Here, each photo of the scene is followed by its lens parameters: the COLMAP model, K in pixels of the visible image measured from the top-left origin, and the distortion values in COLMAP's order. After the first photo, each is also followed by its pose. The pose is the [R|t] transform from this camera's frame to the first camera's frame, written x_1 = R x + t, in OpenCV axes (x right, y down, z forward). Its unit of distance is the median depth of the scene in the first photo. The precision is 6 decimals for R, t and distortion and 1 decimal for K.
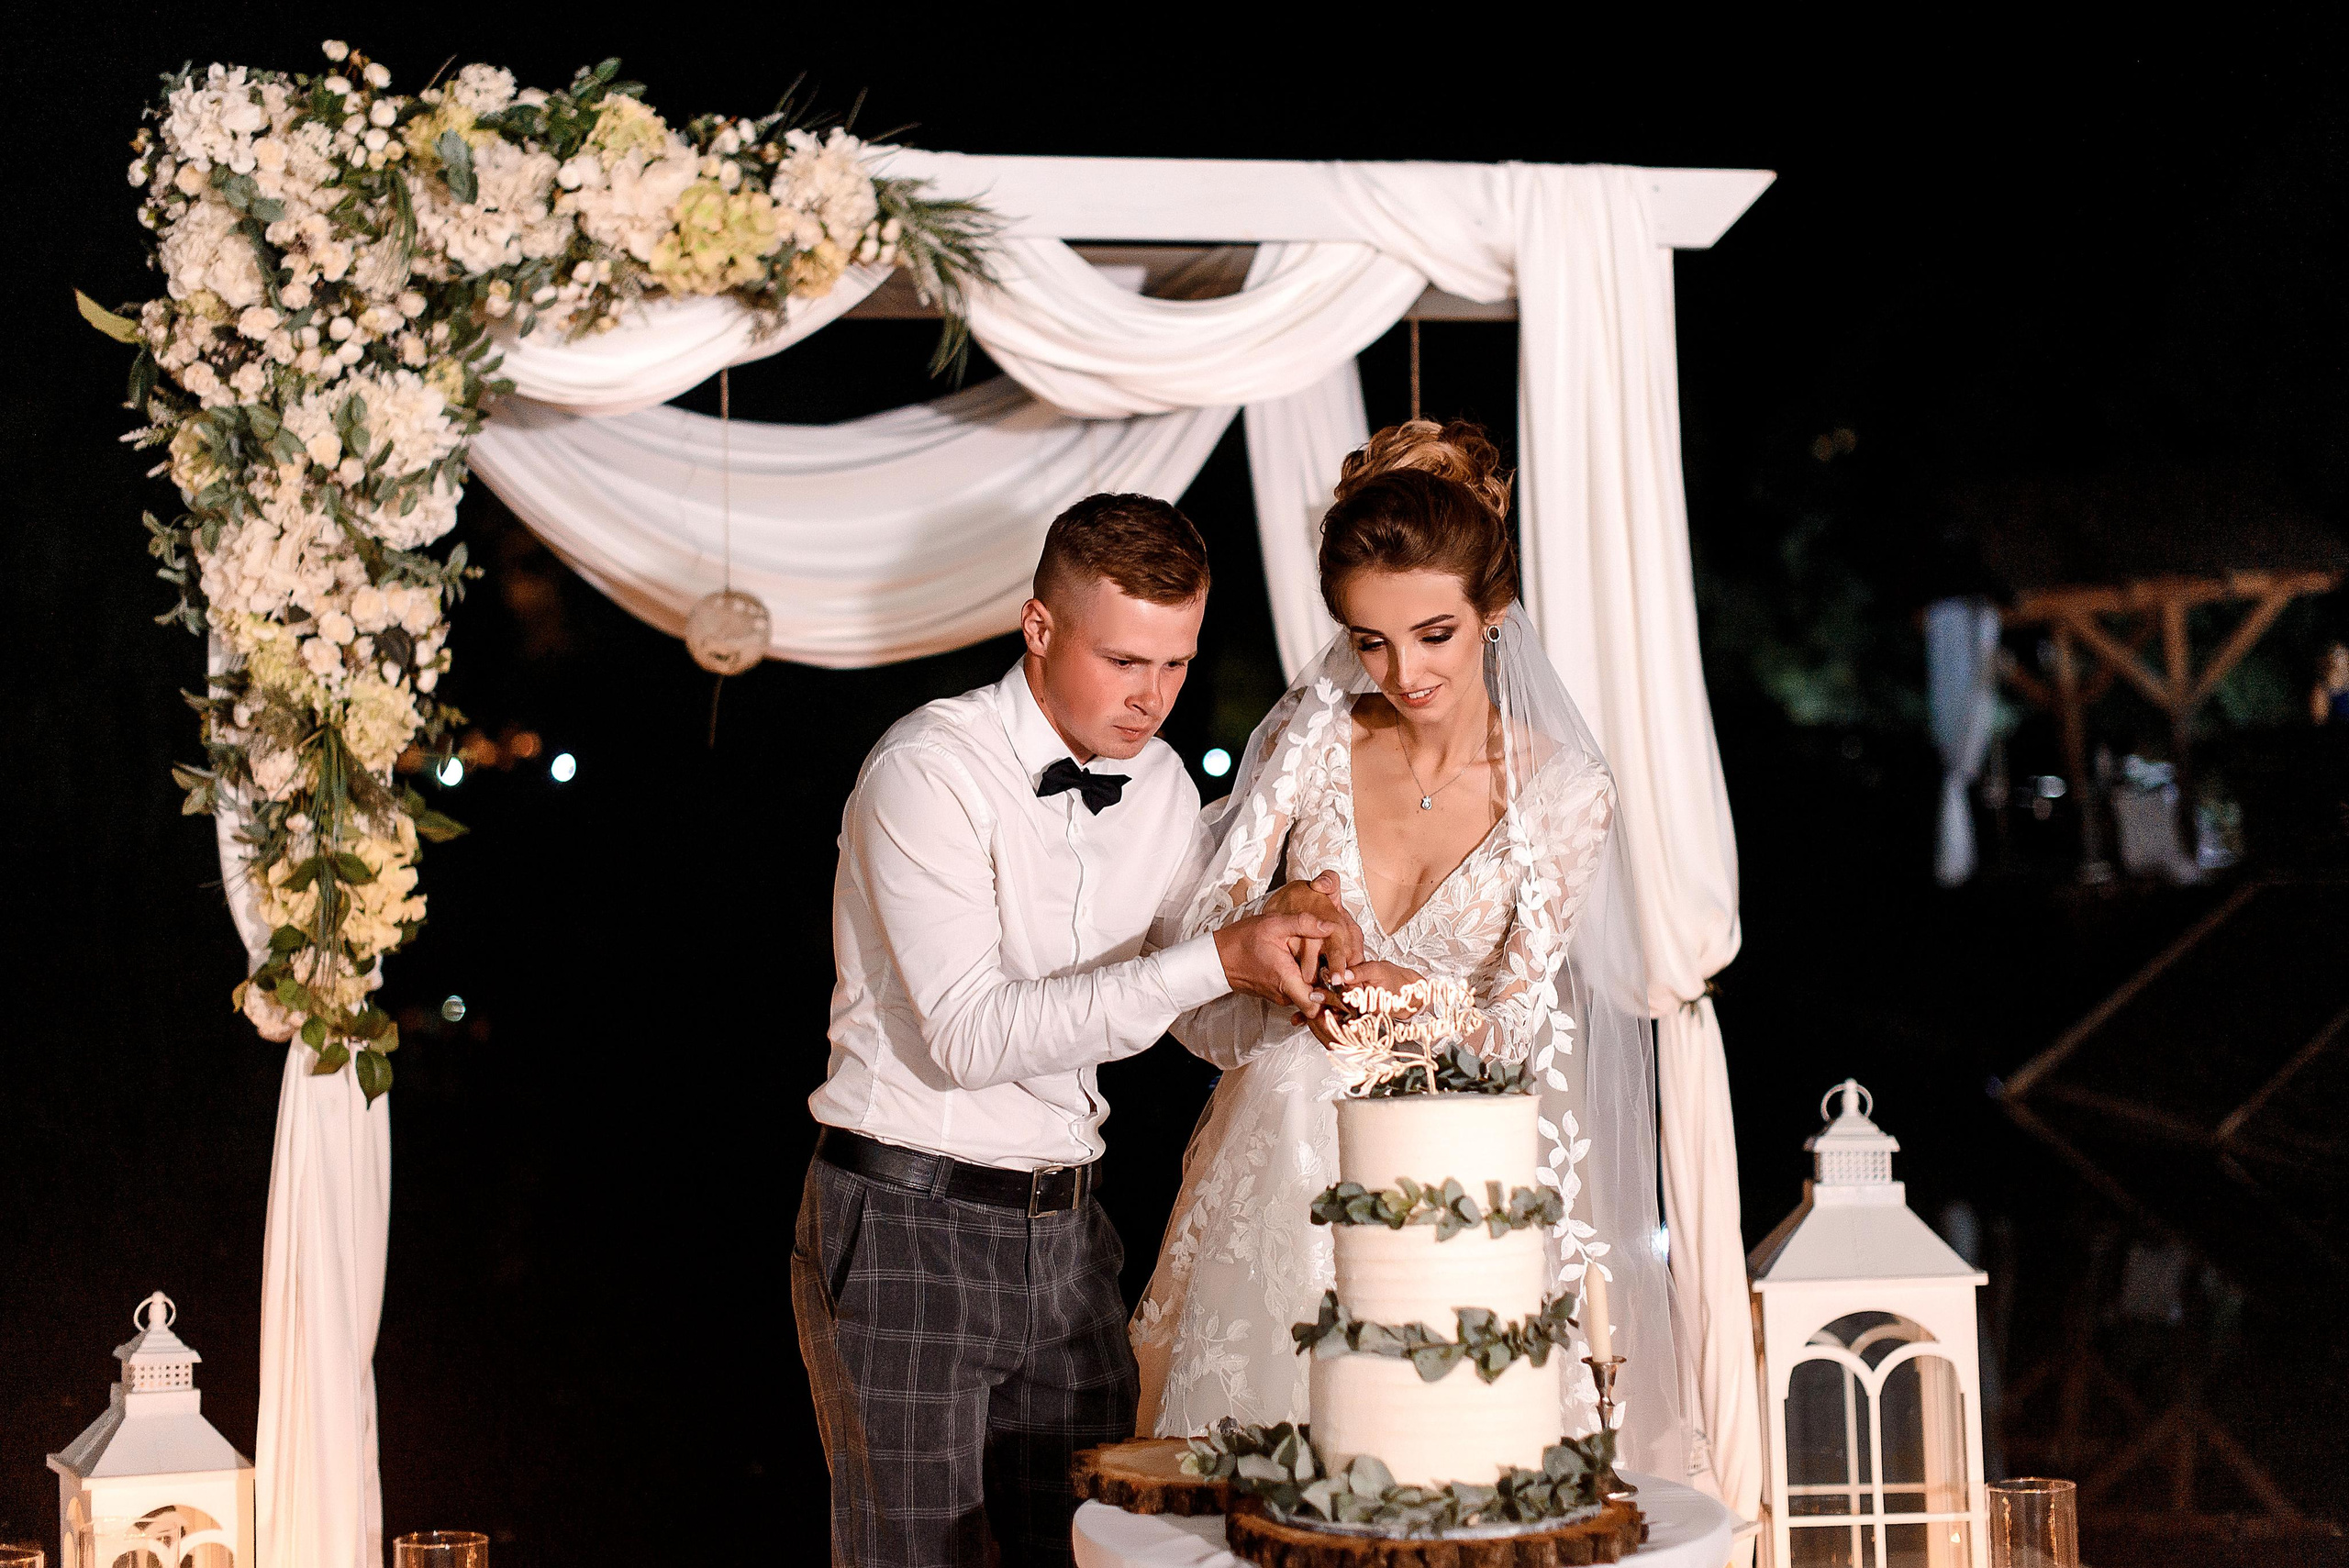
lens RADIAL K [[3509.9, 0, 1179.6], [0, 3509.9, 773.3], [0, 0, 1]] dist [-0.081202, 0.000000]
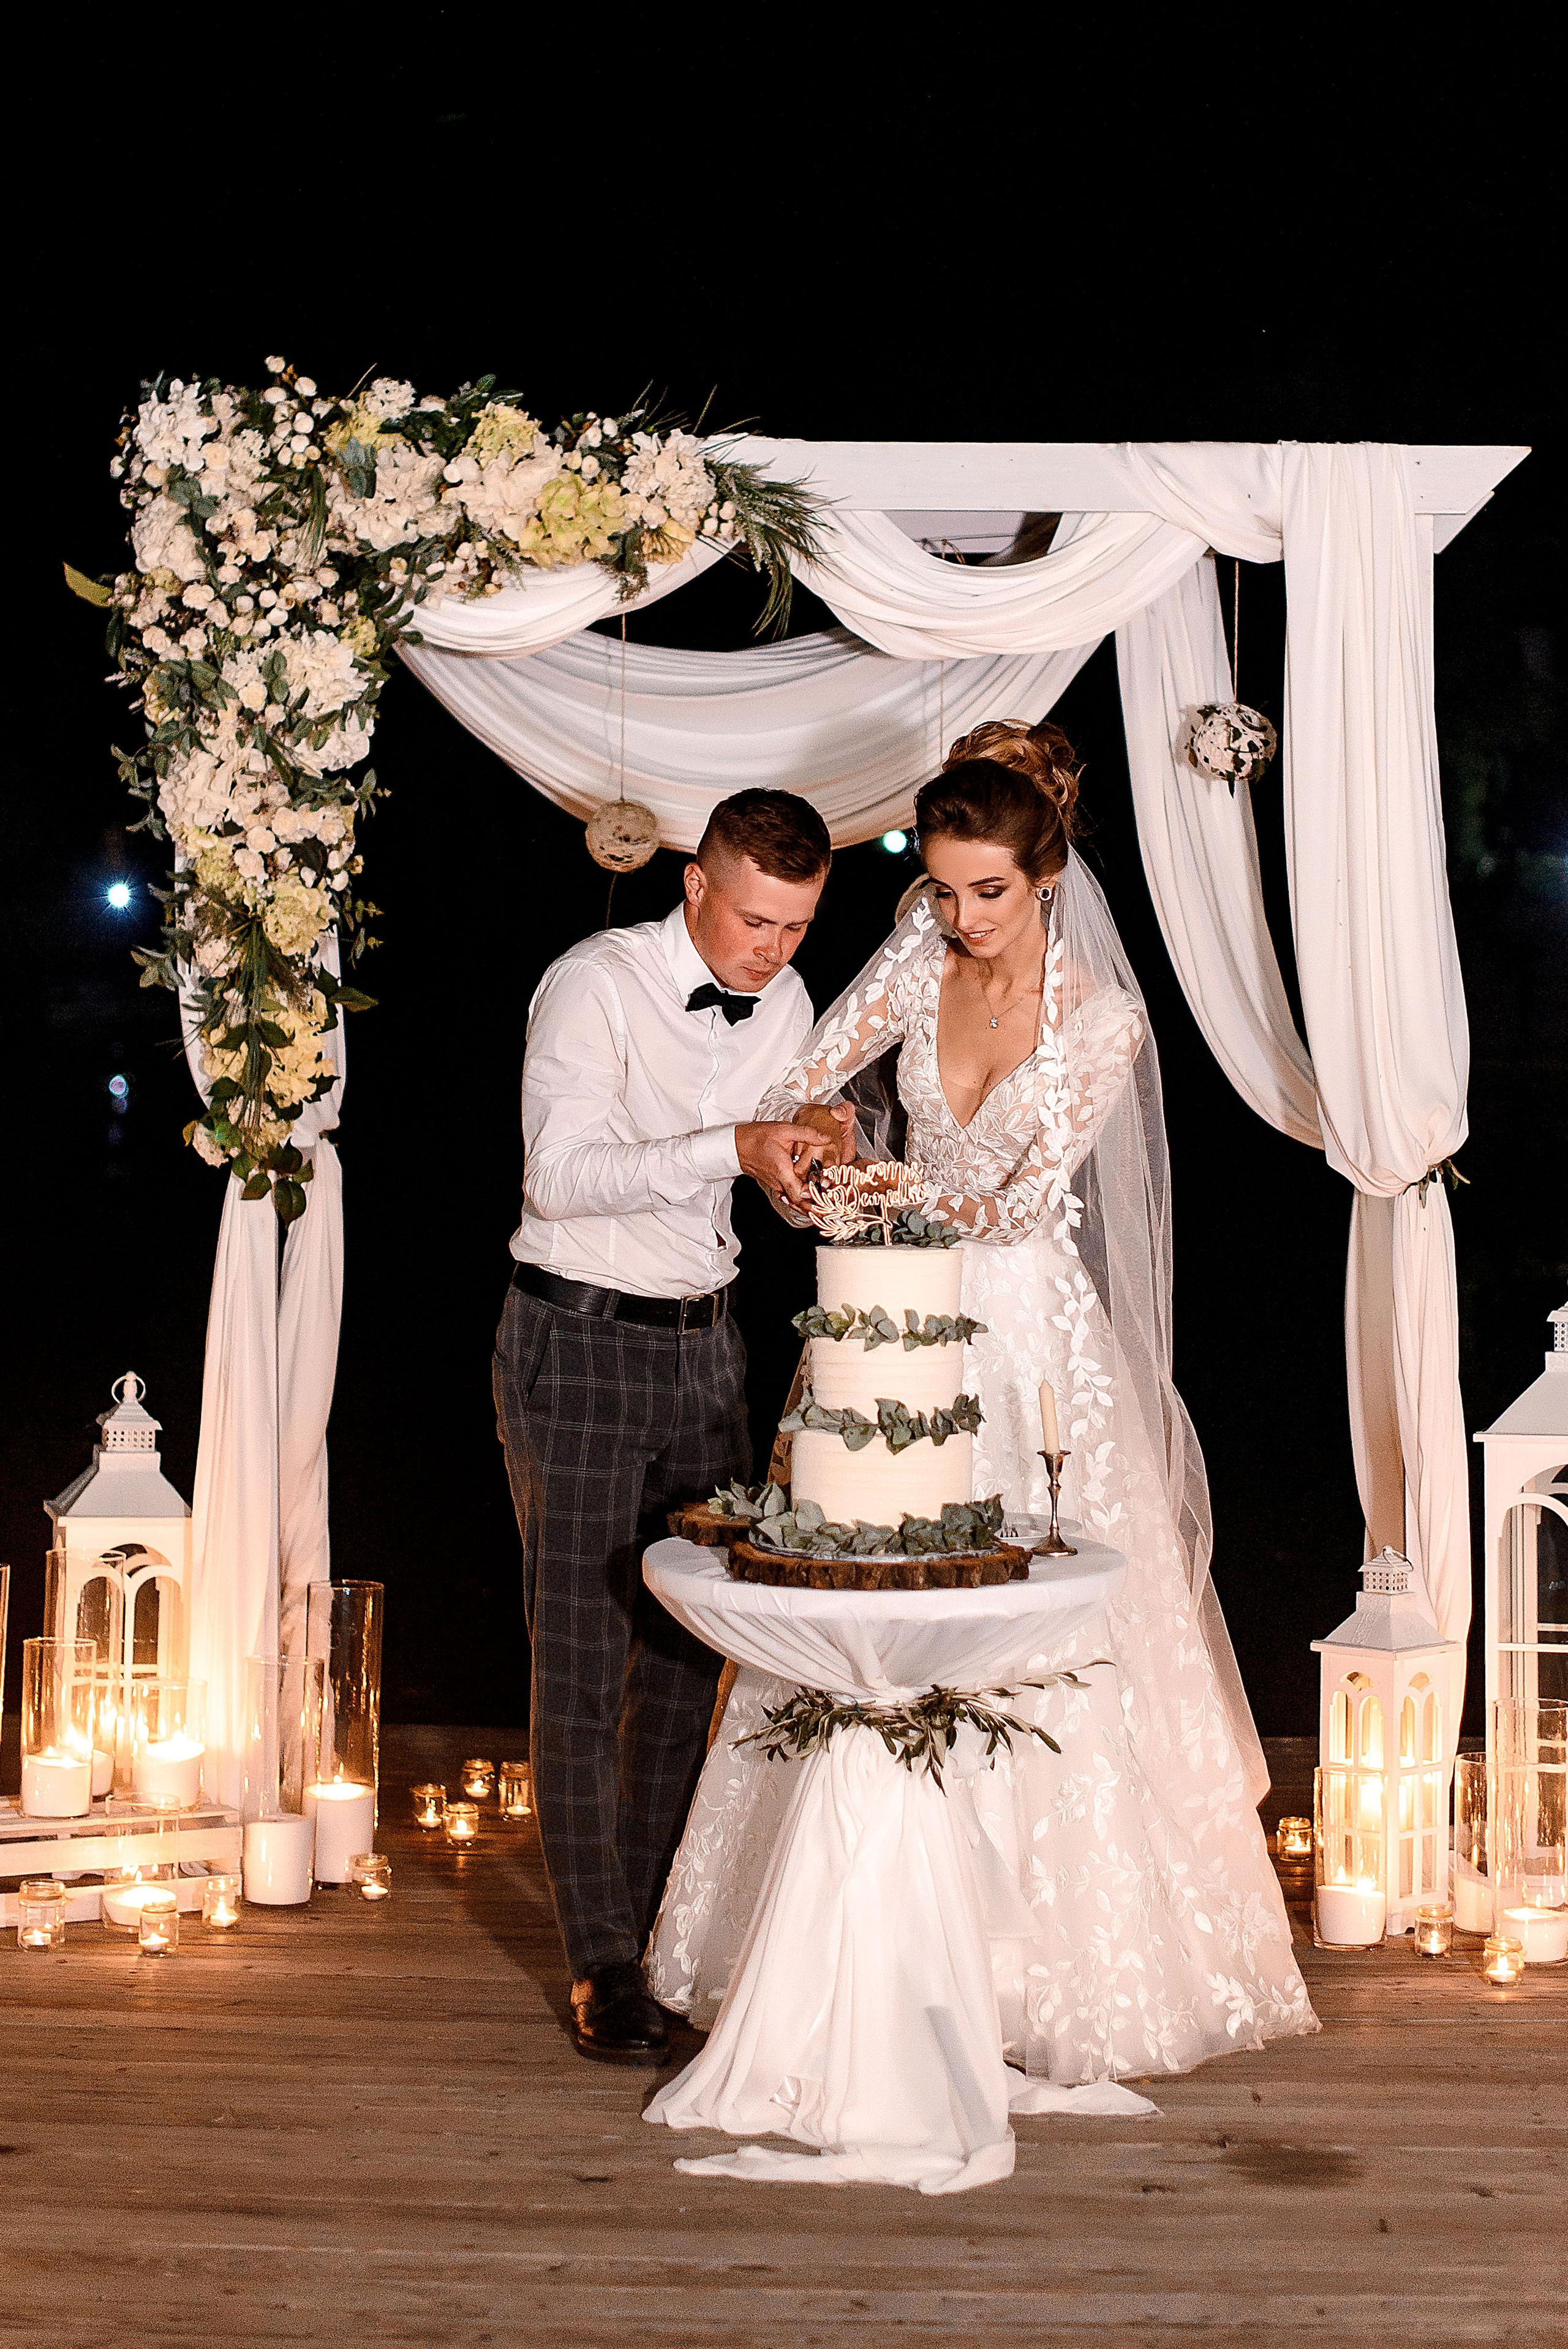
lens RADIAL K [[4700.6, 0, 864.0], [0, 4700.6, 995.7], [0, 0, 1]] dist [-0.077270, 0.000000]
pose [[0.974279, 0.031746, -0.223096, 0.335129], [-0.023379, 0.998924, 0.040047, -0.057428], [0.224128, -0.033801, 0.973973, -0.567431]]
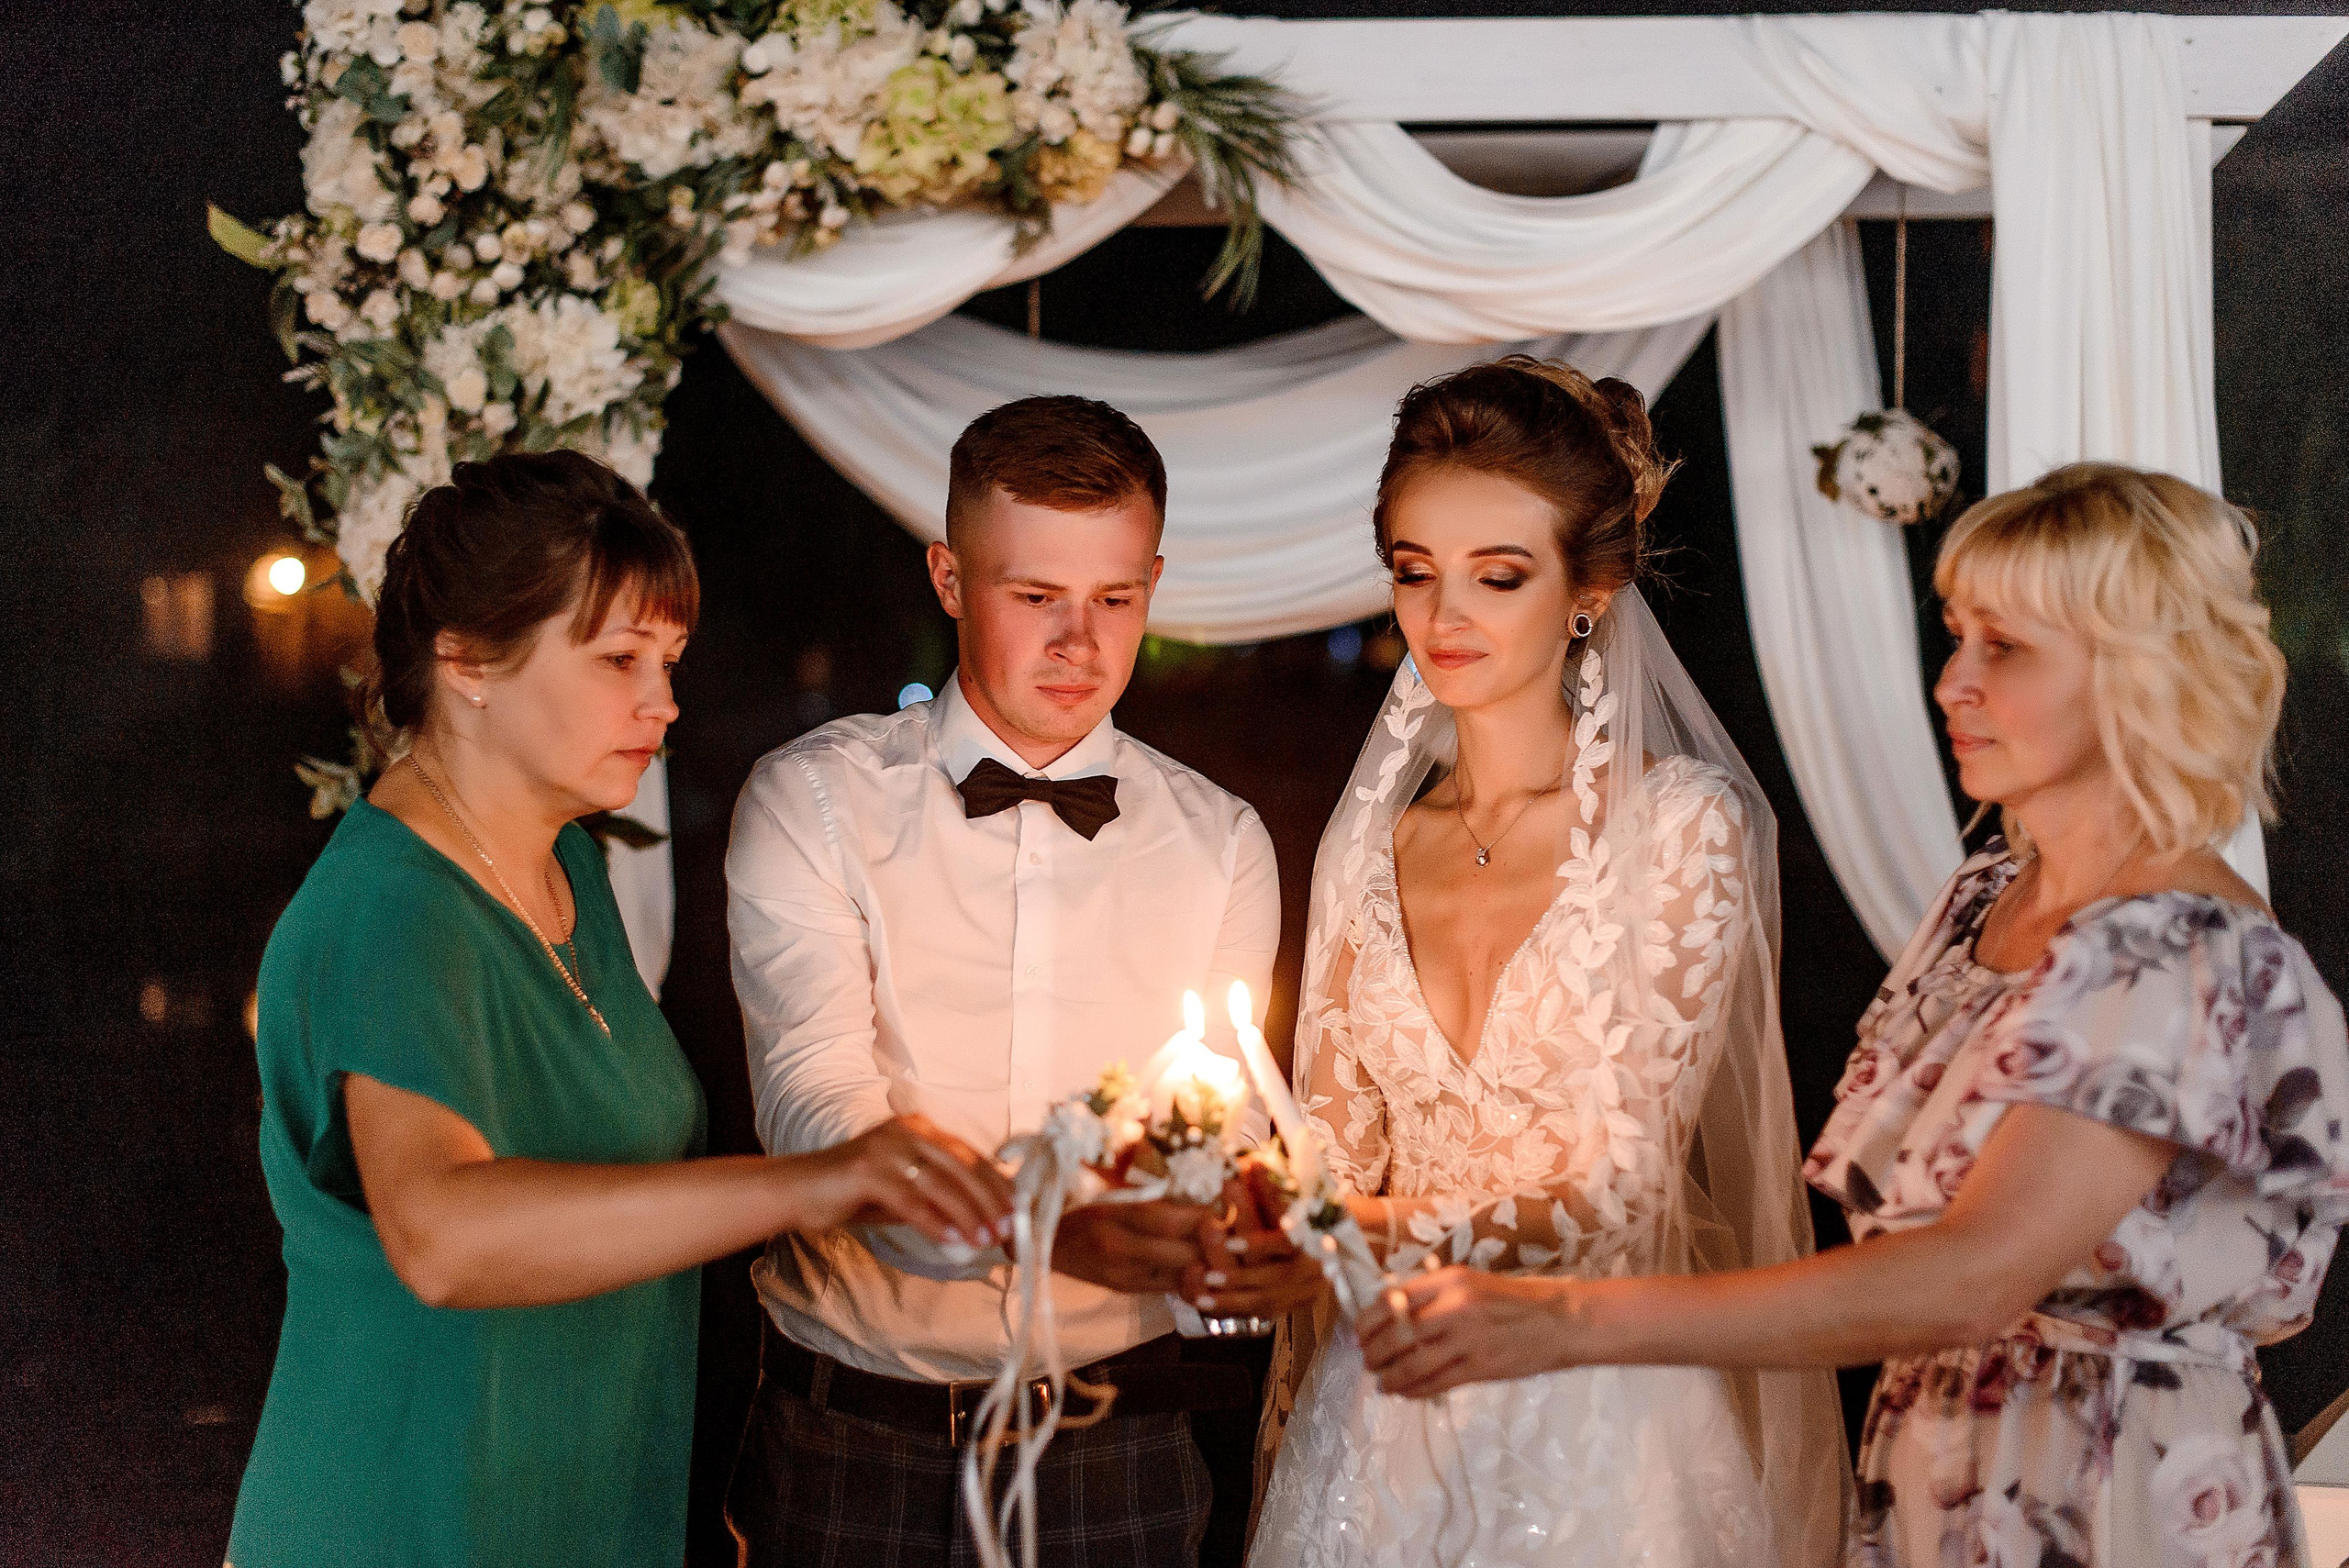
lens RADIAL K [[3509.9, 0, 1171.9], [0, 3509.9, 795.9], [0, 0, 1]] dist [-0.081202, 0.000000]
pose [[0.956957, 0.034367, -0.288187, 0.162443], [-0.022630, 0.998777, 0.043962, -0.035298], [0.289346, -0.035548, 0.956564, 0.231605]]
